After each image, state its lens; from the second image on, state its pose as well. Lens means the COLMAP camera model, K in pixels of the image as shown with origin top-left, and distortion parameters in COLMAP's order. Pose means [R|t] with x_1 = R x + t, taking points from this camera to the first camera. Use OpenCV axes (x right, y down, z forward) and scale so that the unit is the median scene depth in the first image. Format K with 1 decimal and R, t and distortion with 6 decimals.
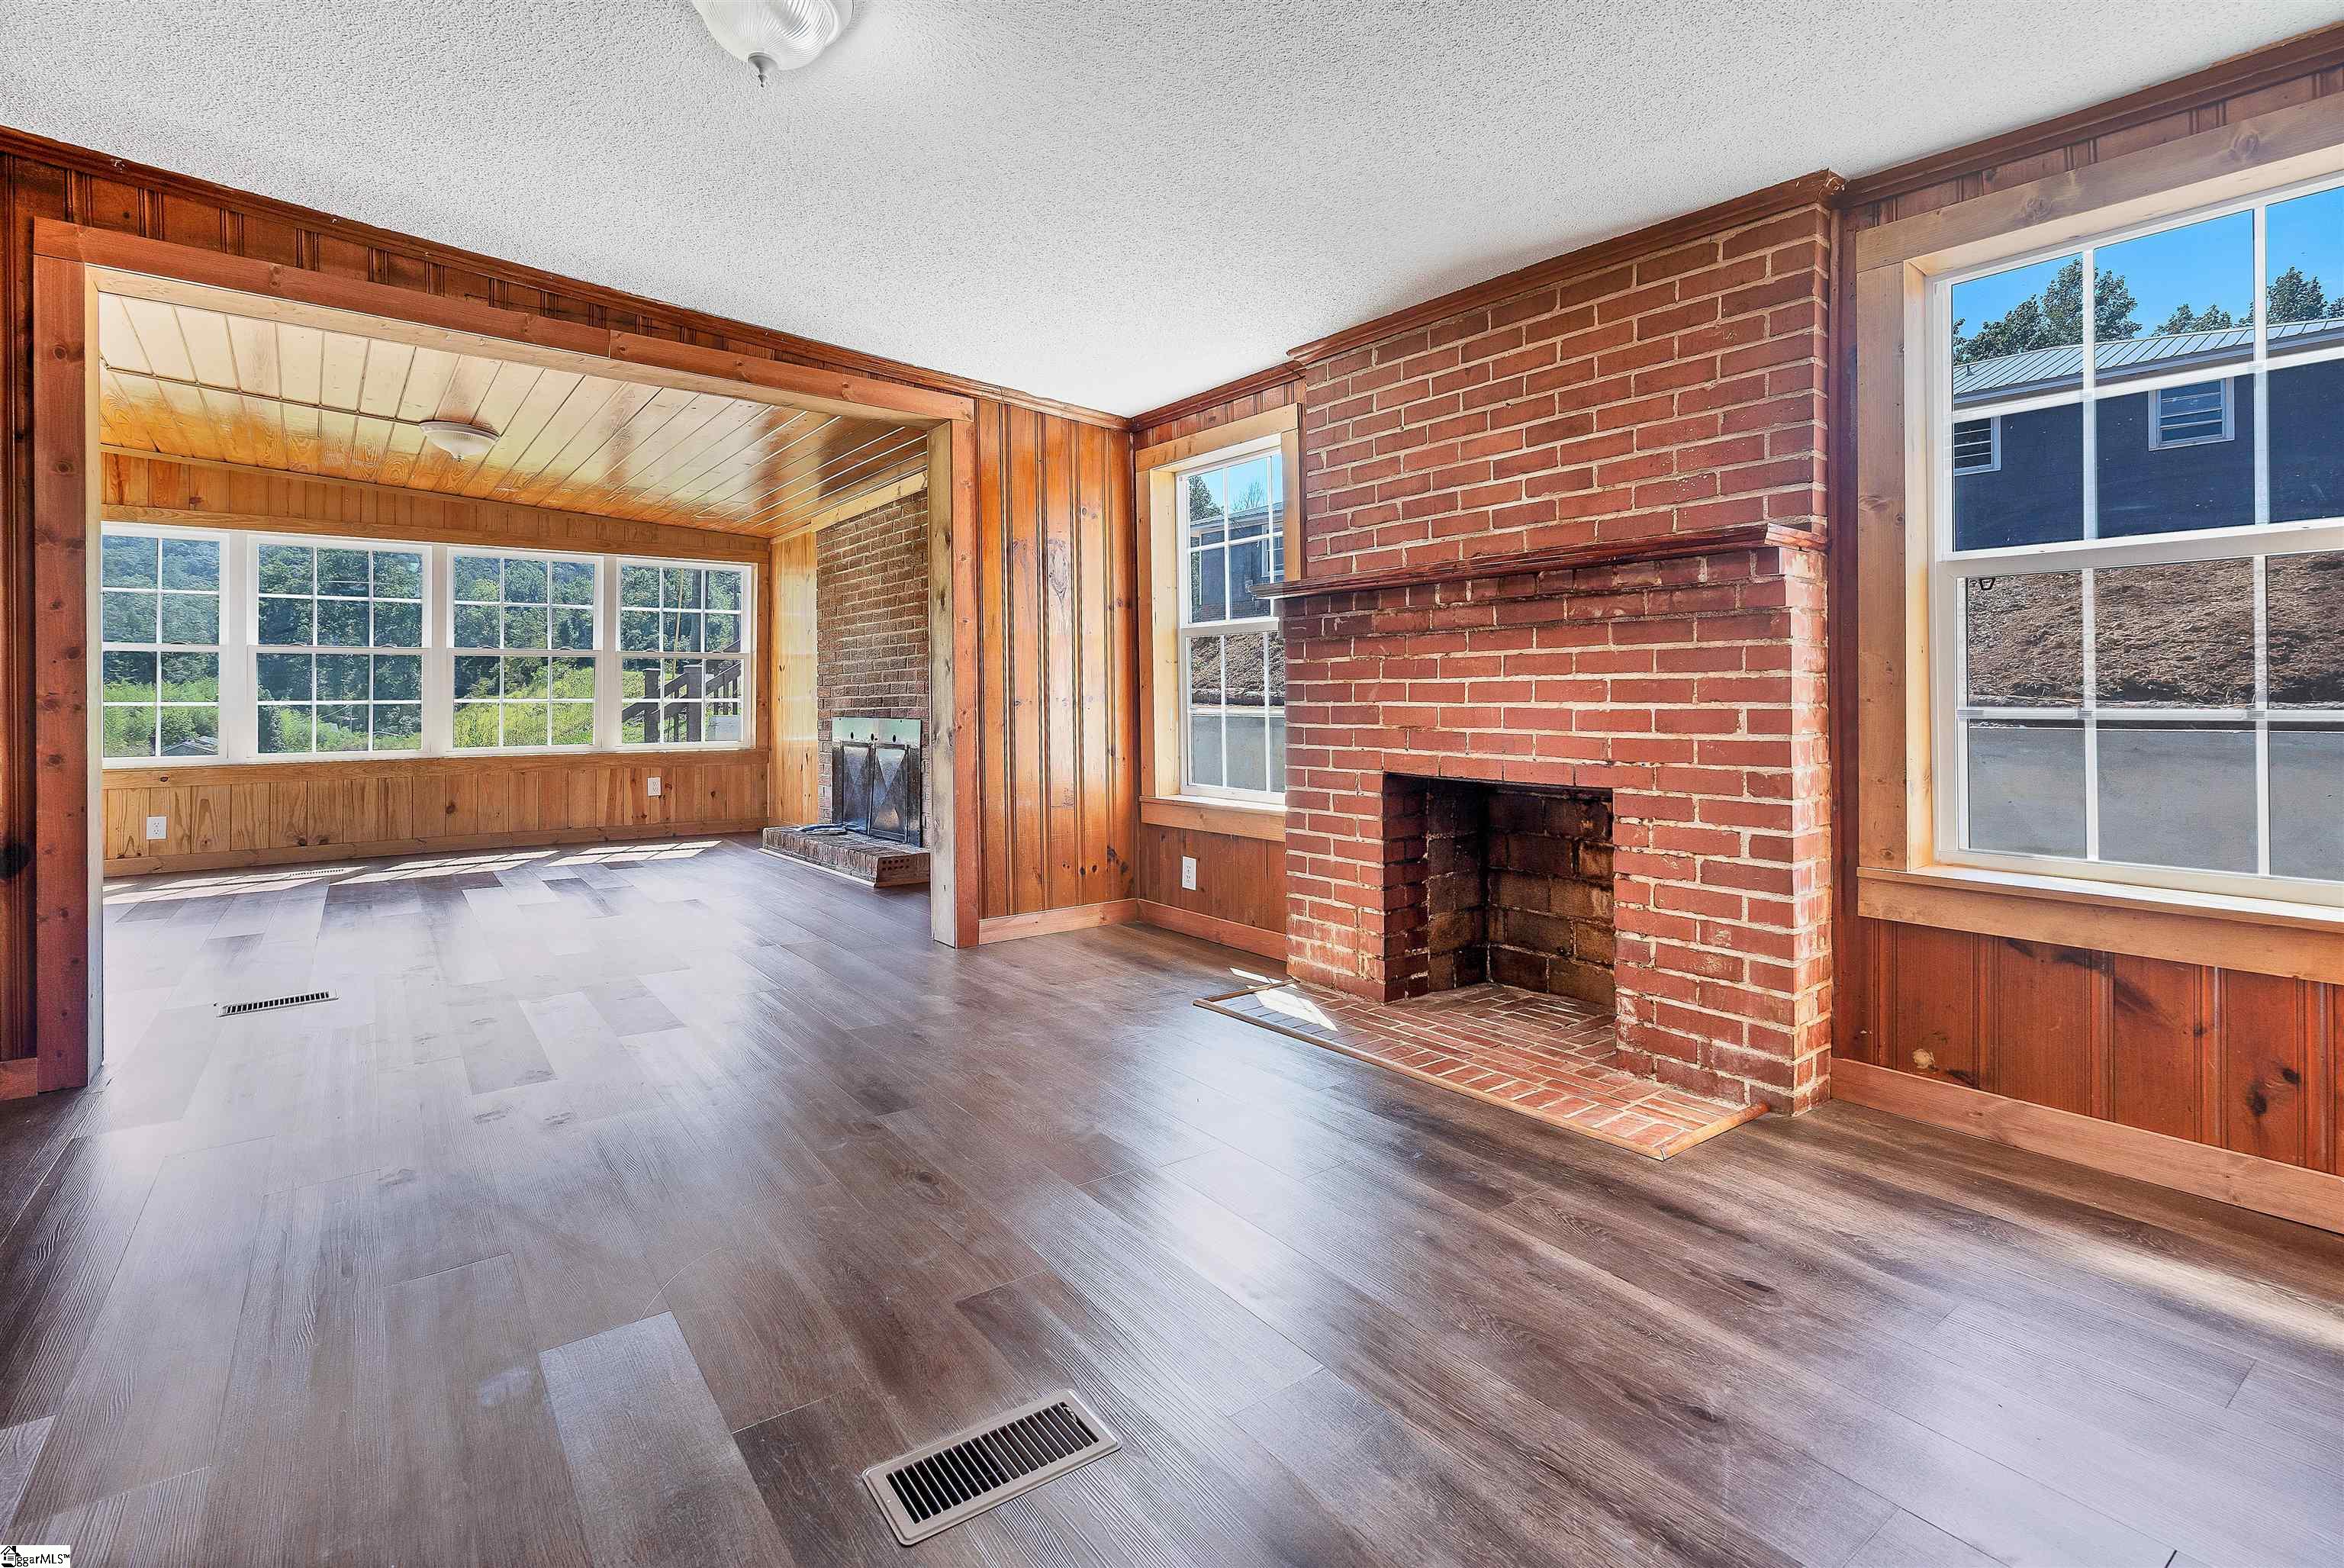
lens RADIAL K [[1130.1, 0, 1167.1], [0, 1130.1, 686.2], [0, 0, 1]] dist [-0.001115, 0.001828]
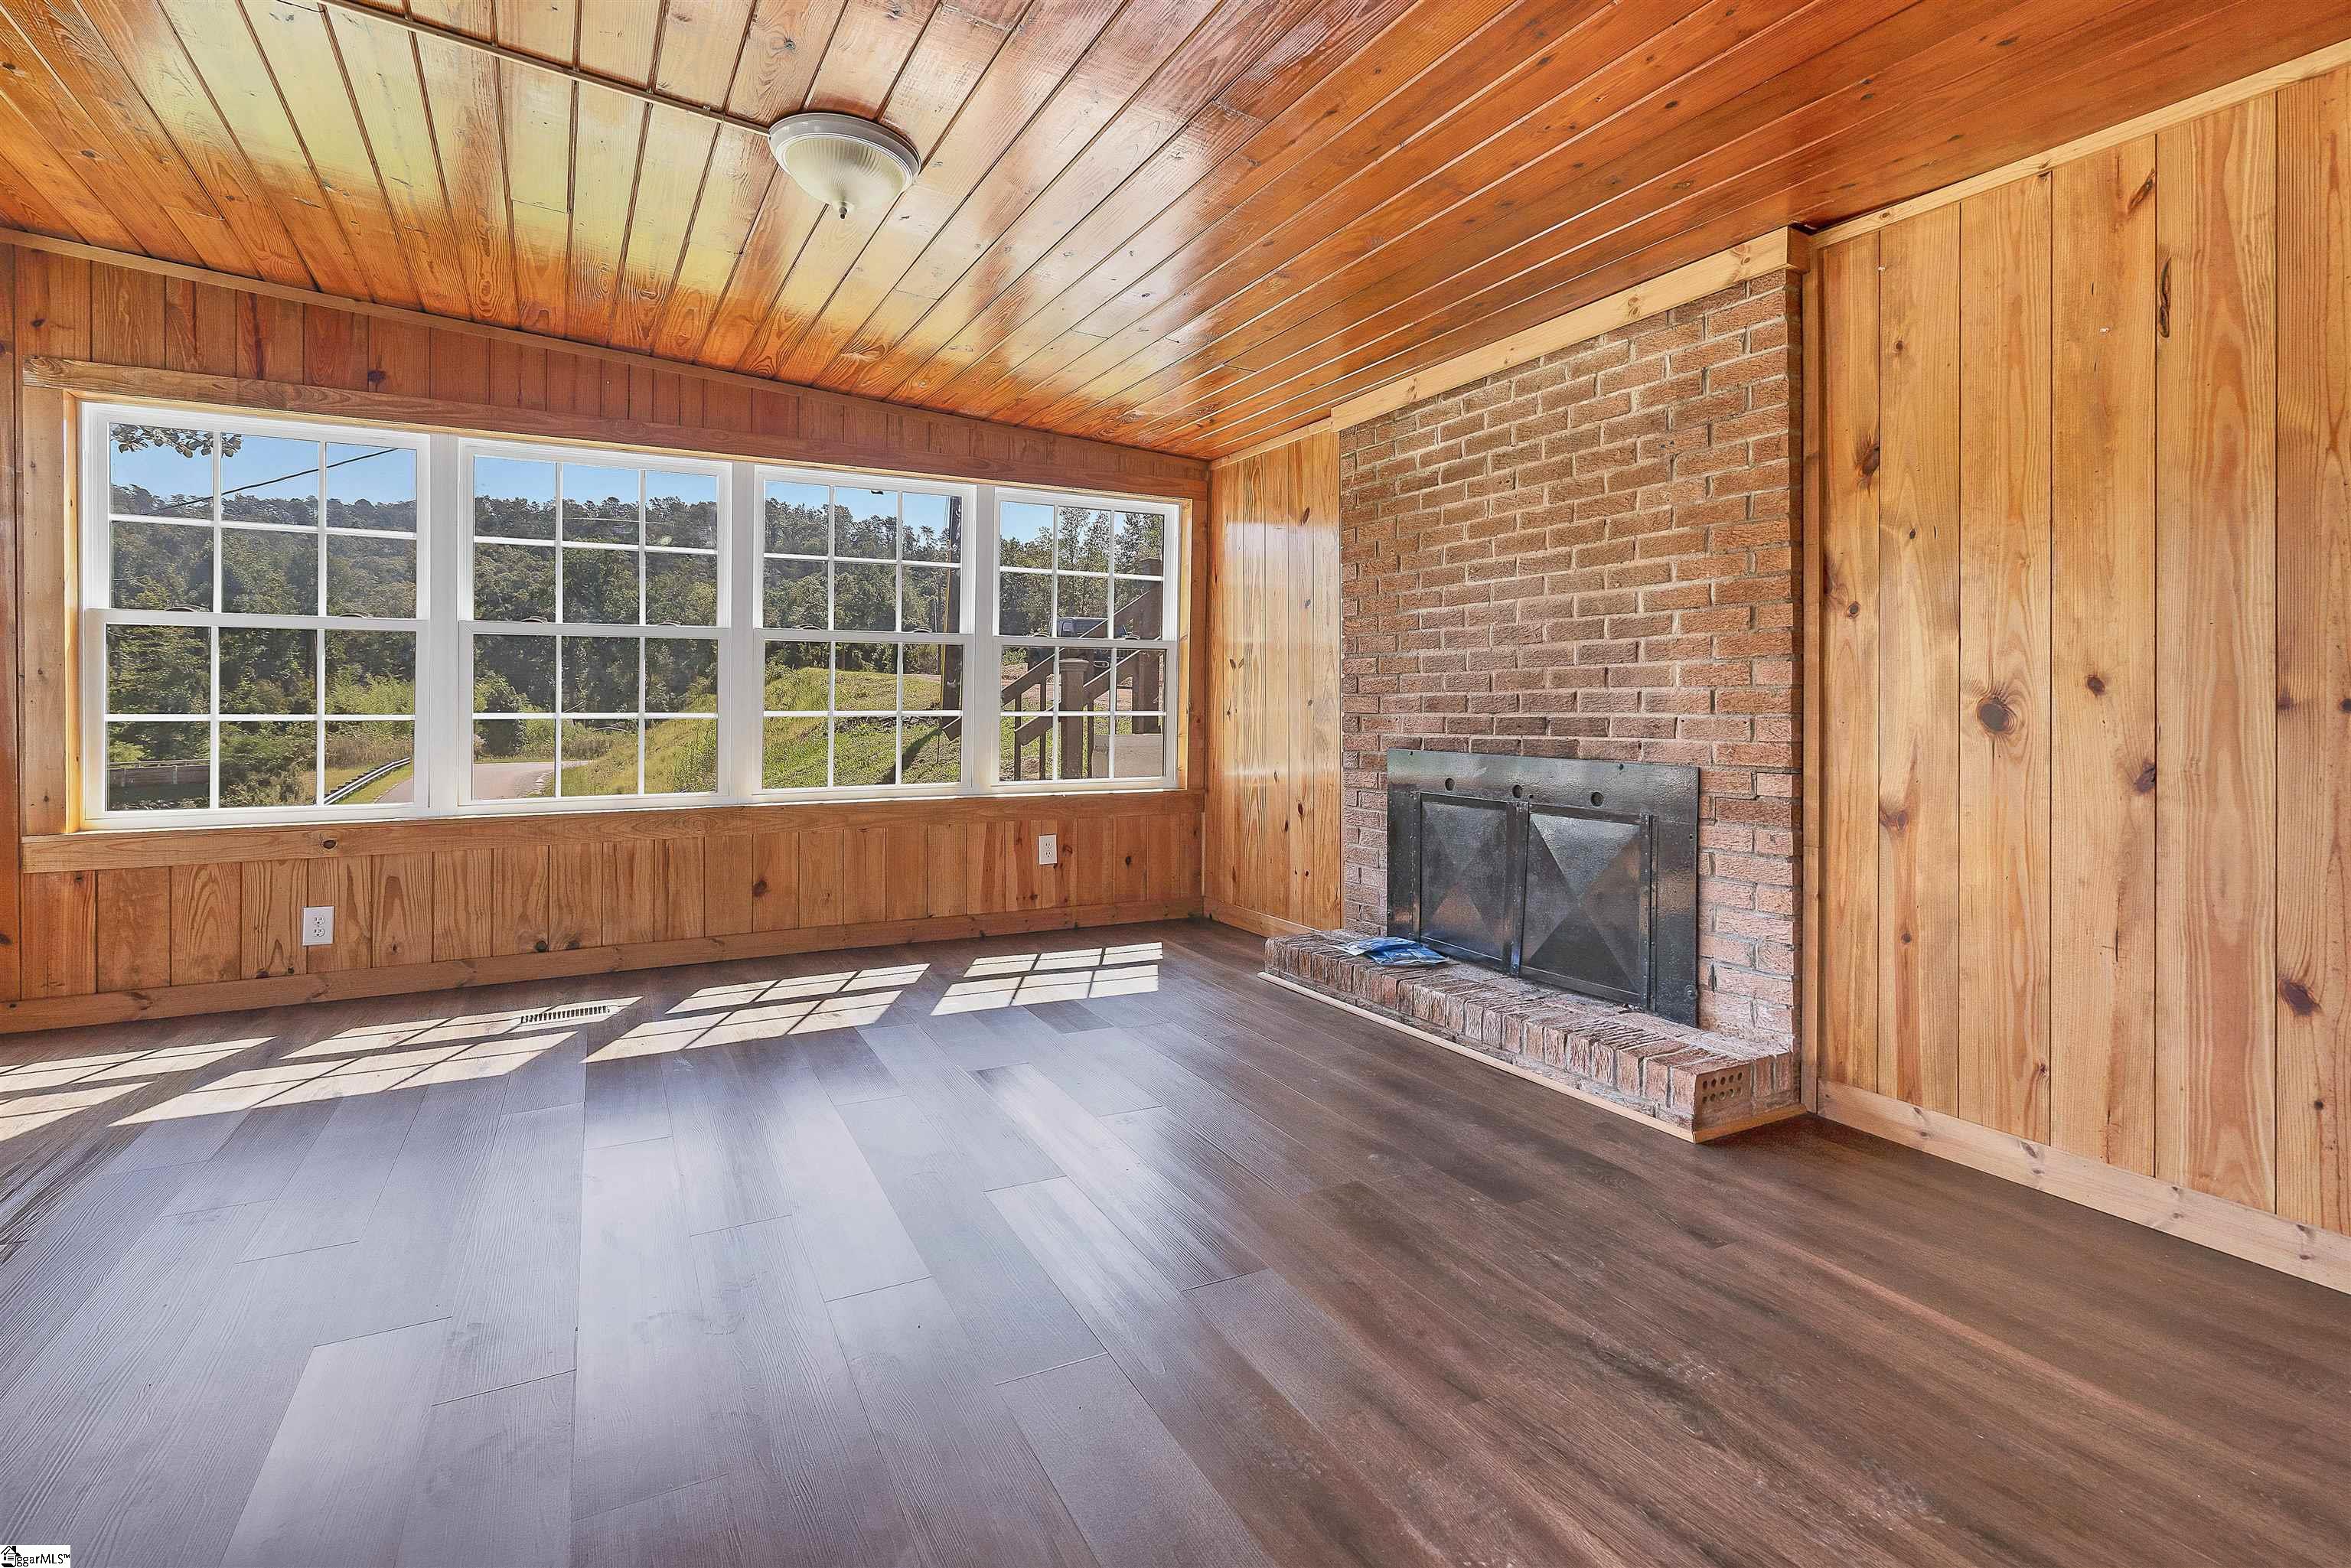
lens RADIAL K [[1133.5, 0, 1185.5], [0, 1133.5, 700.2], [0, 0, 1]] dist [-0.001115, 0.001828]
pose [[0.990723, 0.007808, -0.135676, -0.317827], [-0.006374, 0.999919, 0.011005, -0.002813], [0.135751, -0.010038, 0.990692, 0.415270]]
